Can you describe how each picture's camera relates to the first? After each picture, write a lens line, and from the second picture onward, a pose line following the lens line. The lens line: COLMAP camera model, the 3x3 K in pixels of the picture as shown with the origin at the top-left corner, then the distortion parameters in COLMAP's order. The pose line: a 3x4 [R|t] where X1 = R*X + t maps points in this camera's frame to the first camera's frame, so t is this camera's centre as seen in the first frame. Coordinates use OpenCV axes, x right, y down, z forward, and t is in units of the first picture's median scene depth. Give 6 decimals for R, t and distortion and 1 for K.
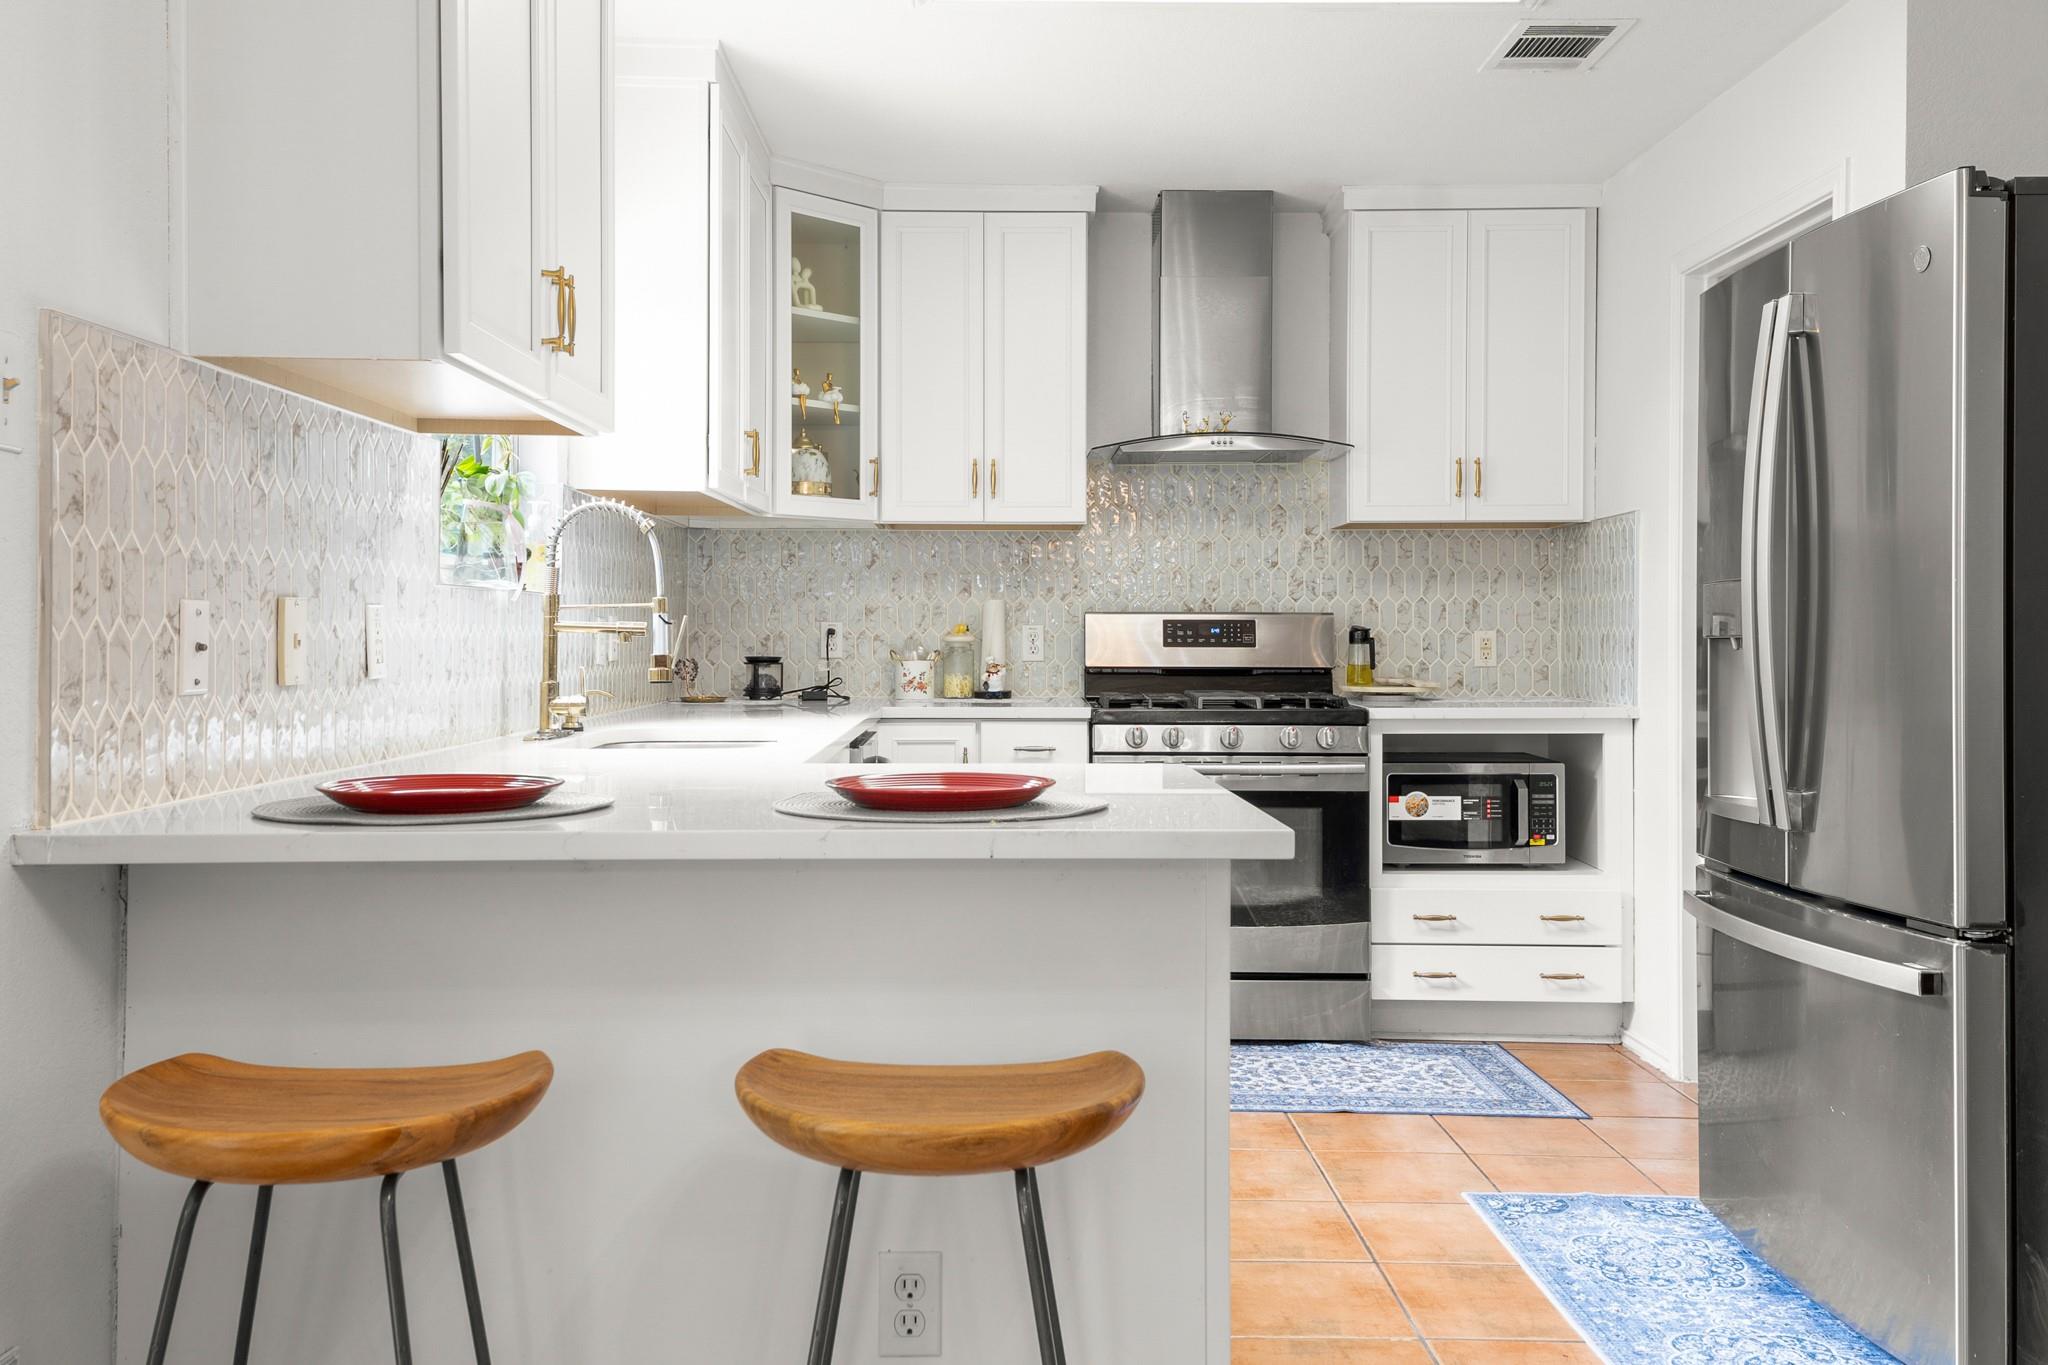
lens RADIAL K [[1741.5, 0, 1032.1], [0, 1741.5, 676.5], [0, 0, 1]] dist [0.054652, -0.000924]
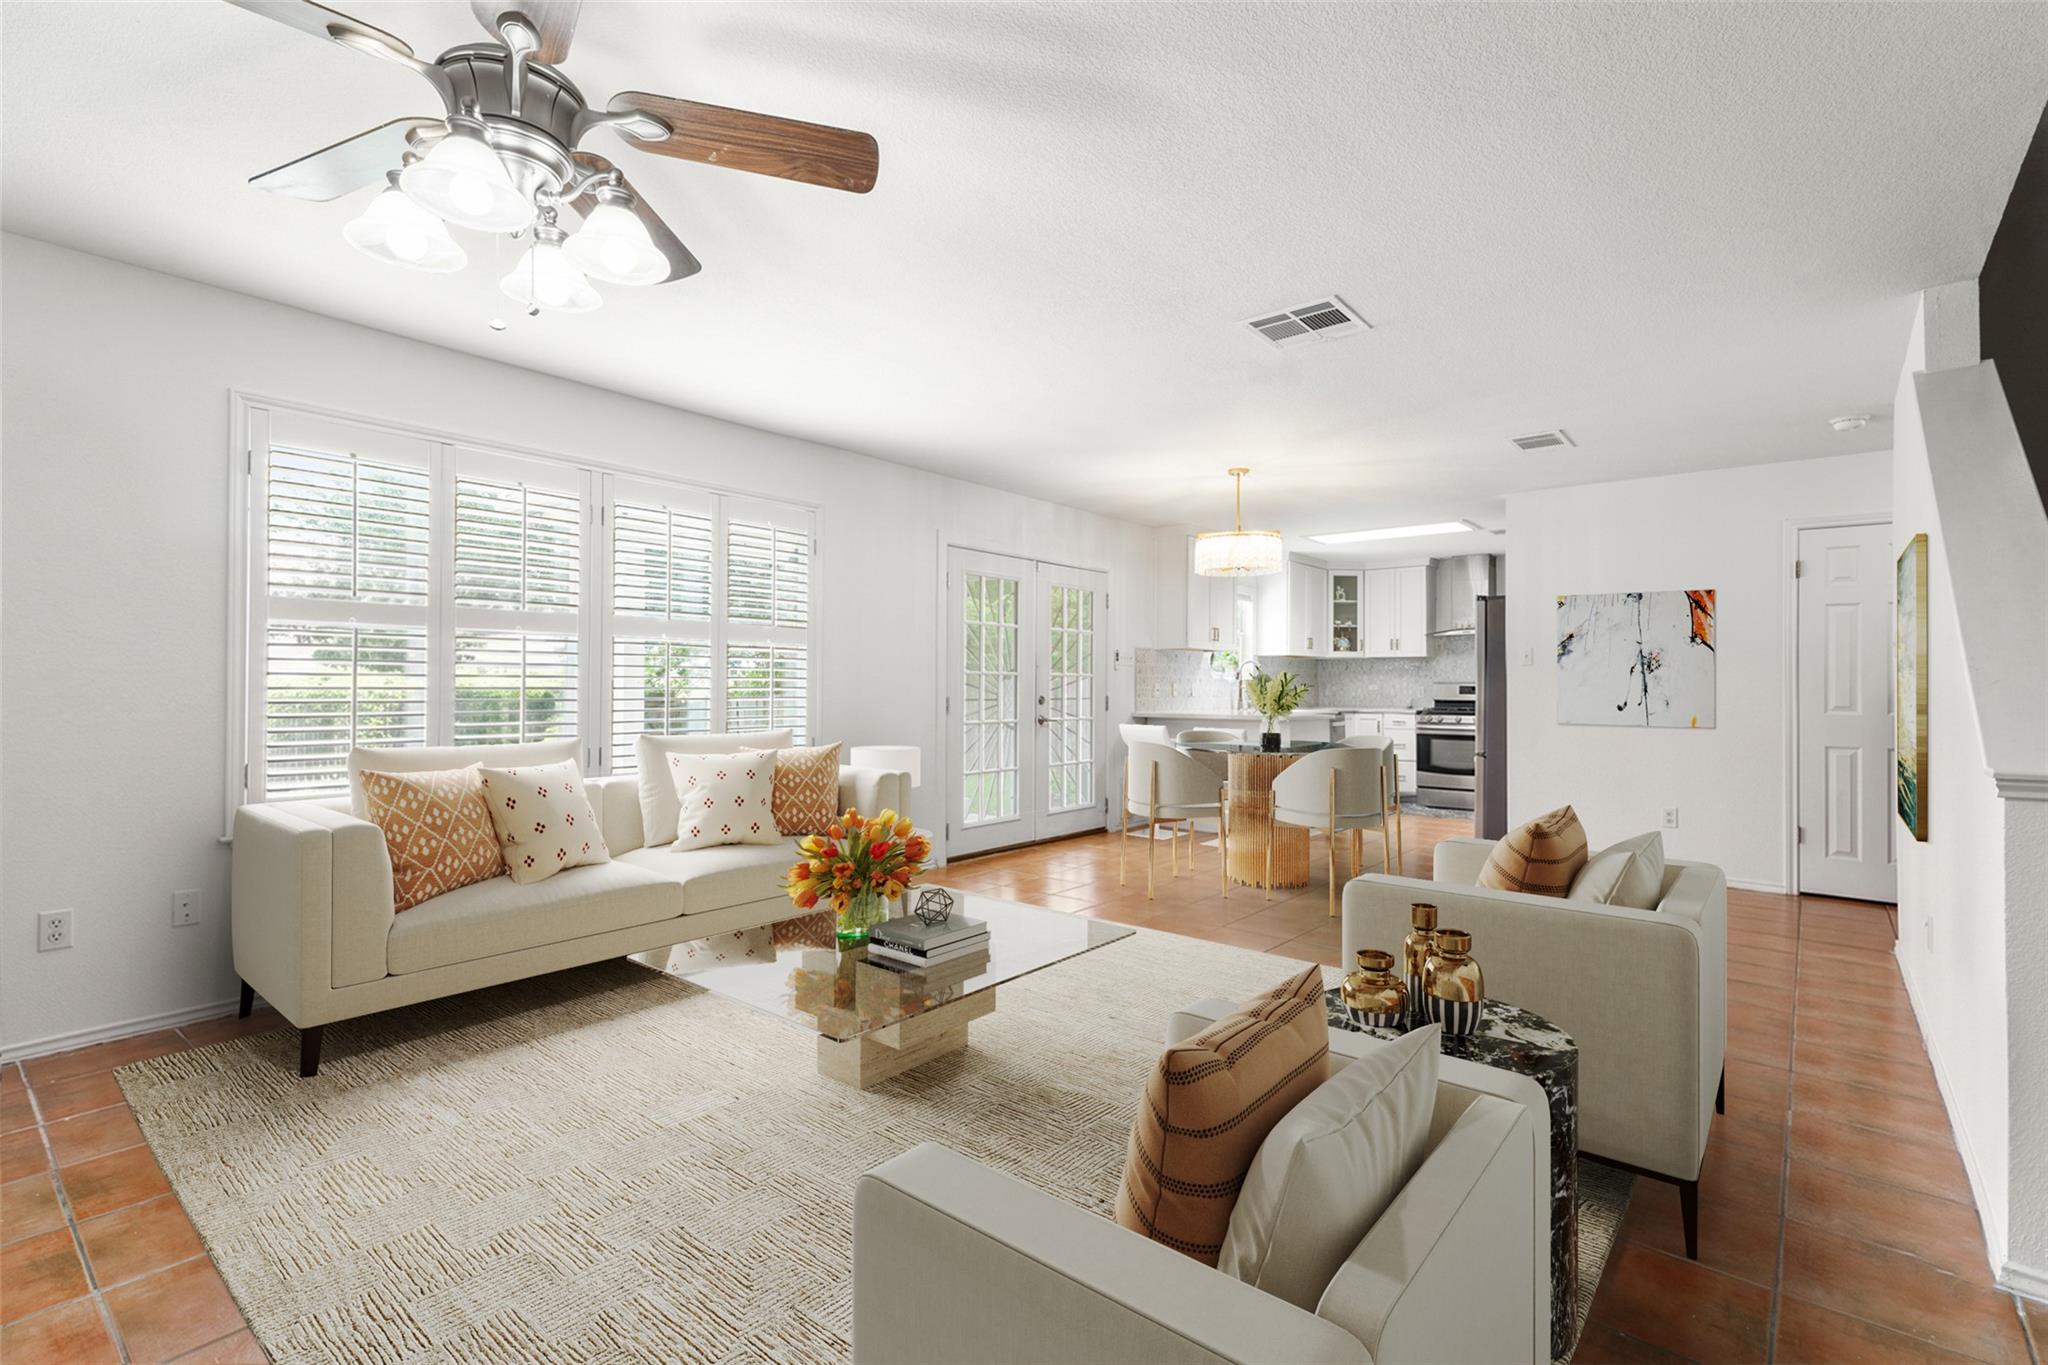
lens RADIAL K [[917.1, 0, 1029.5], [0, 917.1, 673.5], [0, 0, 1]] dist [0.004191, -0.000993]
pose [[0.764013, -0.007489, -0.645158, 0.586369], [-0.020583, 0.999141, -0.035973, 0.022525], [0.644873, 0.040763, 0.763202, -0.827449]]
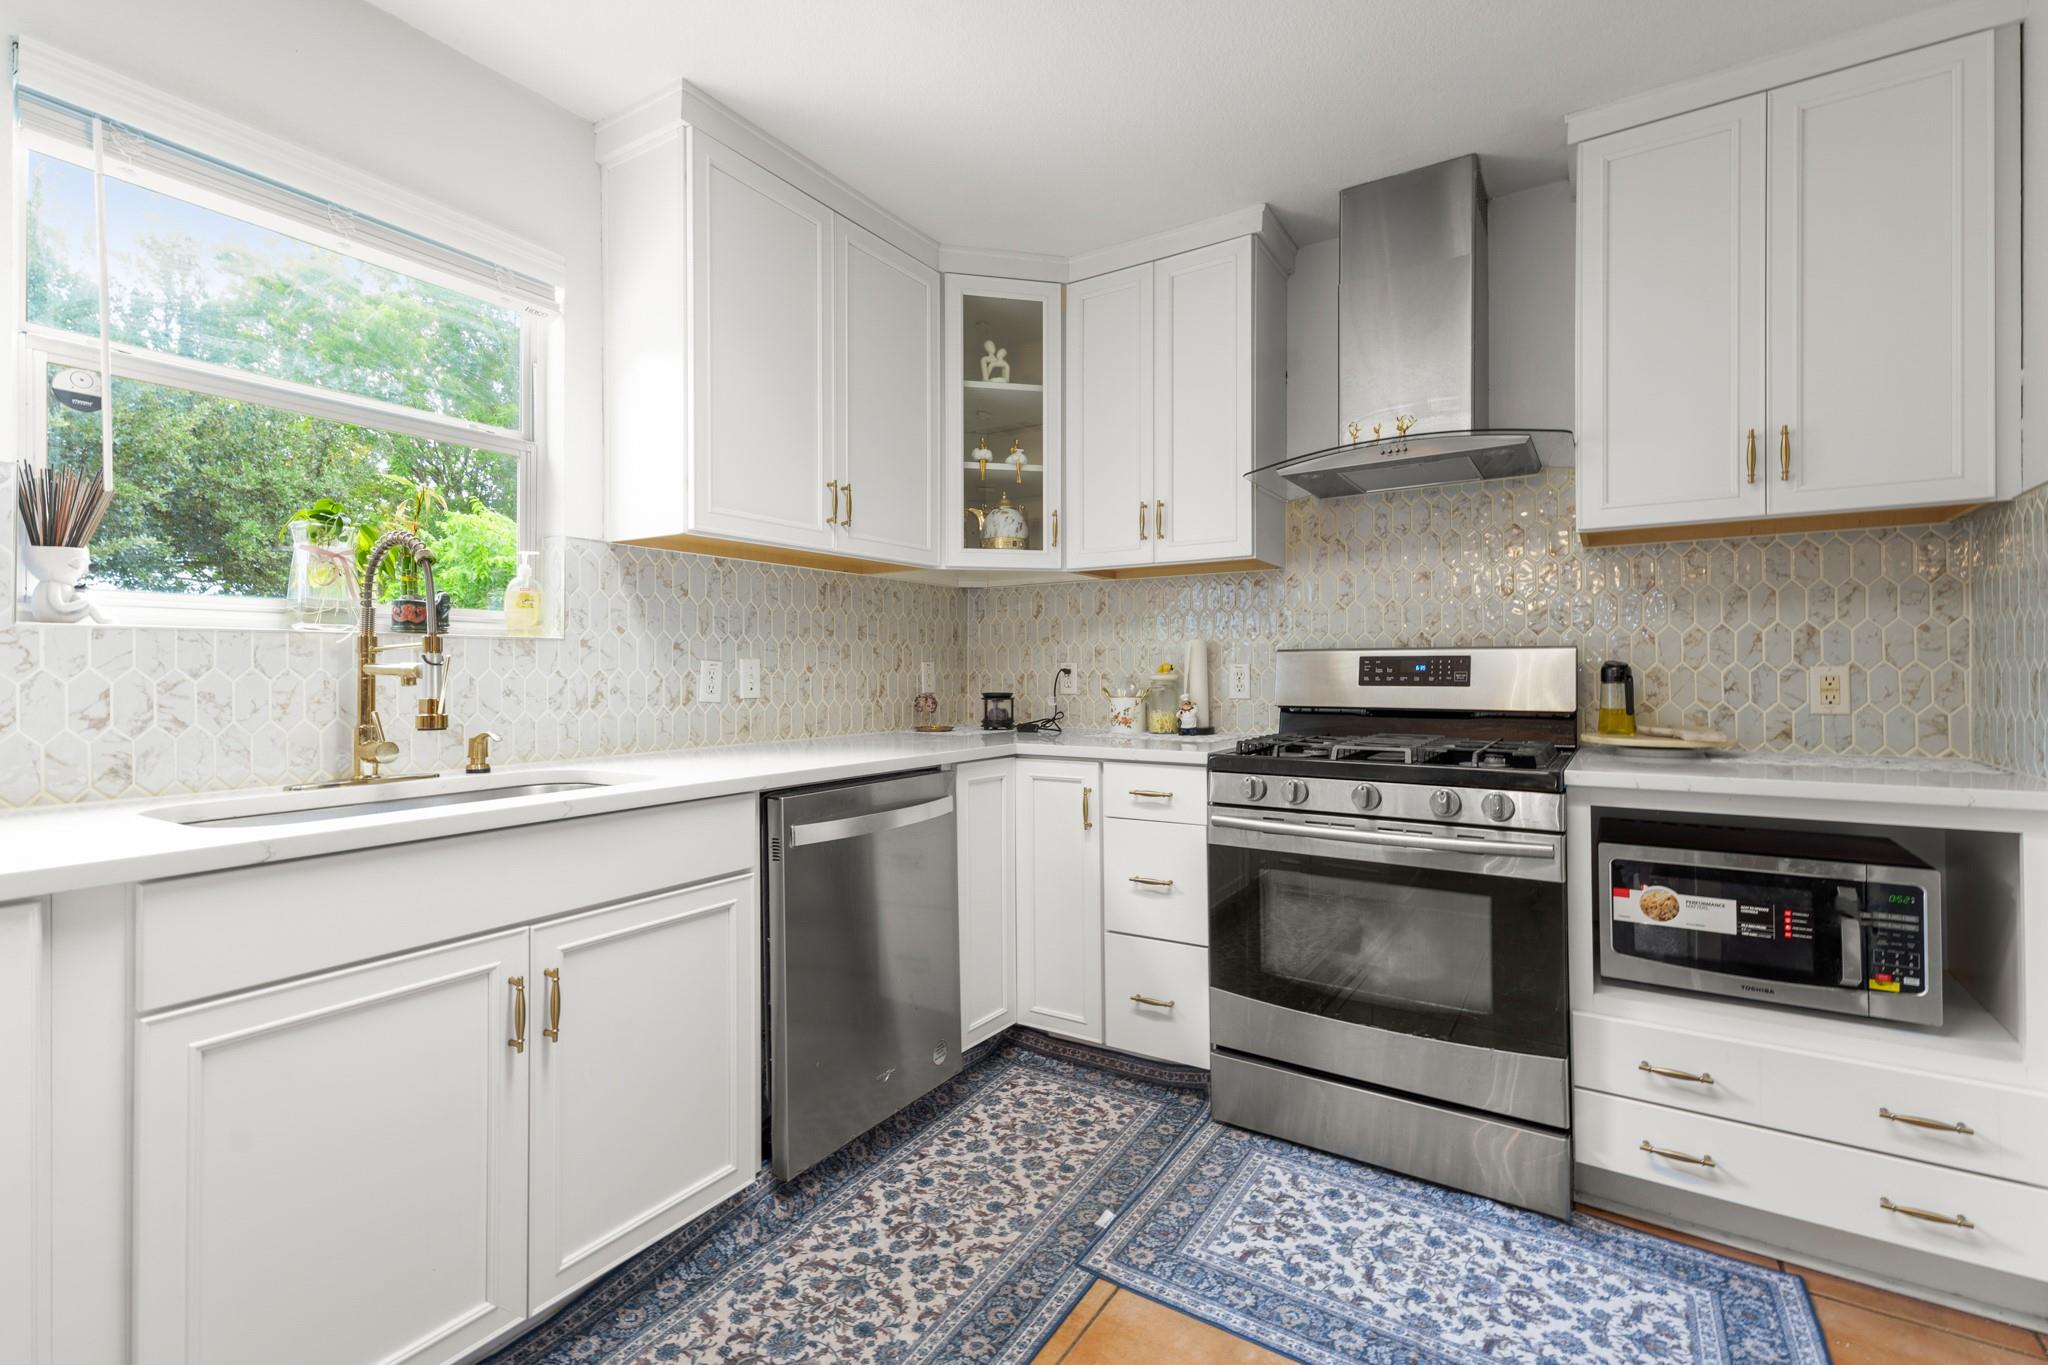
lens RADIAL K [[917.1, 0, 1004.0], [0, 917.1, 681.4], [0, 0, 1]] dist [0.004191, -0.000993]
pose [[0.827179, 0.001619, -0.561936, 0.203713], [-0.009596, 0.999891, -0.011244, -0.012697], [0.561857, 0.014694, 0.827104, 0.512038]]
